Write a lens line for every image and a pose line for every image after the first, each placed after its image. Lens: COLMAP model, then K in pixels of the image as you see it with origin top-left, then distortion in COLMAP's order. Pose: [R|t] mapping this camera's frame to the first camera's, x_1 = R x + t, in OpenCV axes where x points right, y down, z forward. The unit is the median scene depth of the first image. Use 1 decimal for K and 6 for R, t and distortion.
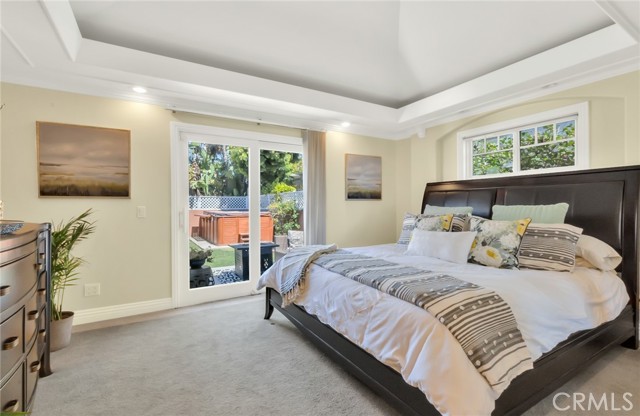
lens RADIAL K [[279.1, 0, 320.0], [0, 279.1, 208.0], [0, 0, 1]] dist [-0.000345, -0.000062]
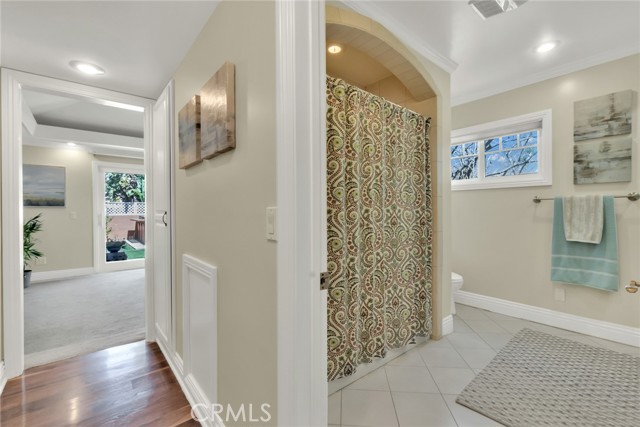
lens RADIAL K [[283.2, 0, 317.8], [0, 283.2, 212.5], [0, 0, 1]] dist [-0.001975, -0.000114]
pose [[0.990751, -0.005600, 0.135579, 0.626104], [0.005599, 0.999984, 0.000391, 0.005737], [-0.135579, 0.000371, 0.990766, -0.940753]]
